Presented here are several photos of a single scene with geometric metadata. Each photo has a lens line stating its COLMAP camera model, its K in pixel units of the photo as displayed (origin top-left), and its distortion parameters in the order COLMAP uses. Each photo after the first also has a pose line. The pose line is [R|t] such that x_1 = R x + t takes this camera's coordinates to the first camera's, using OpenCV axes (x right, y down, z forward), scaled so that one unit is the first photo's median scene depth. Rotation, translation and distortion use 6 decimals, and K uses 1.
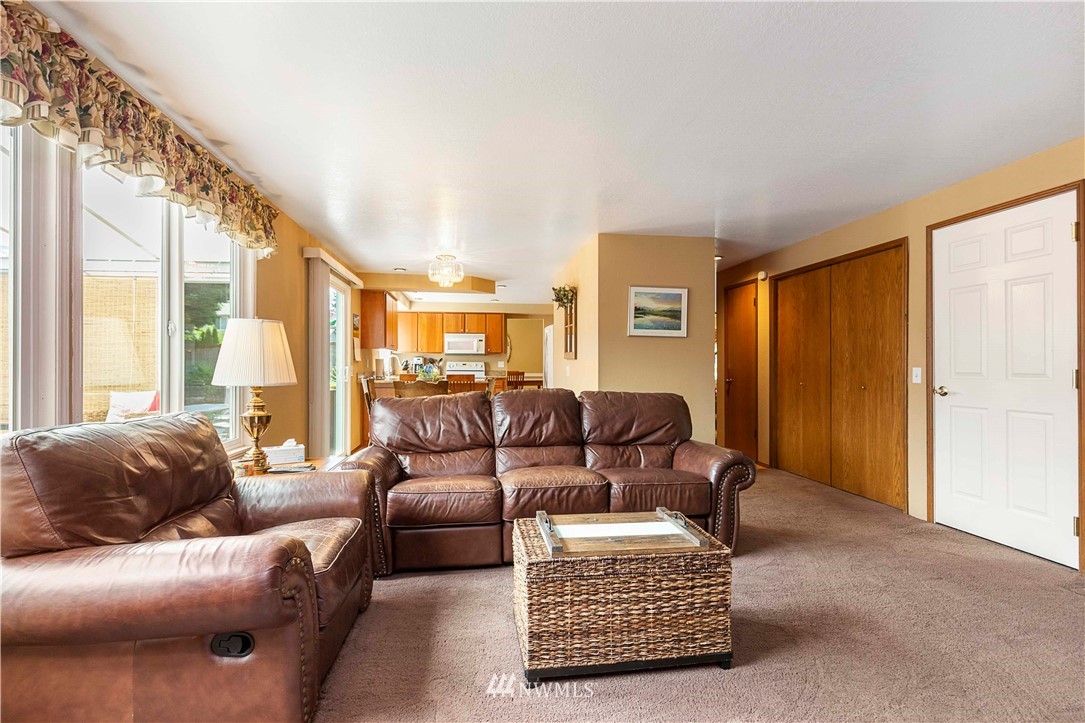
lens RADIAL K [[495.8, 0, 541.1], [0, 495.8, 361.0], [0, 0, 1]] dist [0.006583, -0.001204]
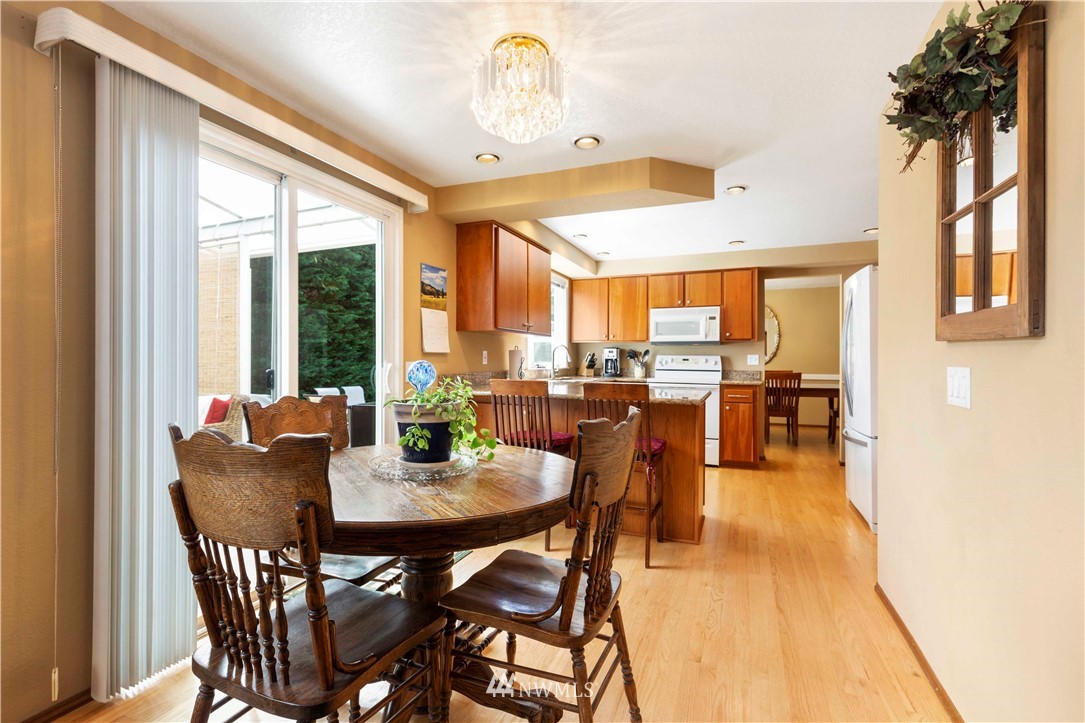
lens RADIAL K [[495.8, 0, 539.6], [0, 495.8, 349.8], [0, 0, 1]] dist [0.006583, -0.001204]
pose [[0.859960, -0.008561, -0.510289, -0.000683], [0.001720, 0.999902, -0.013877, 0.004235], [0.510358, 0.011056, 0.859891, 0.568526]]
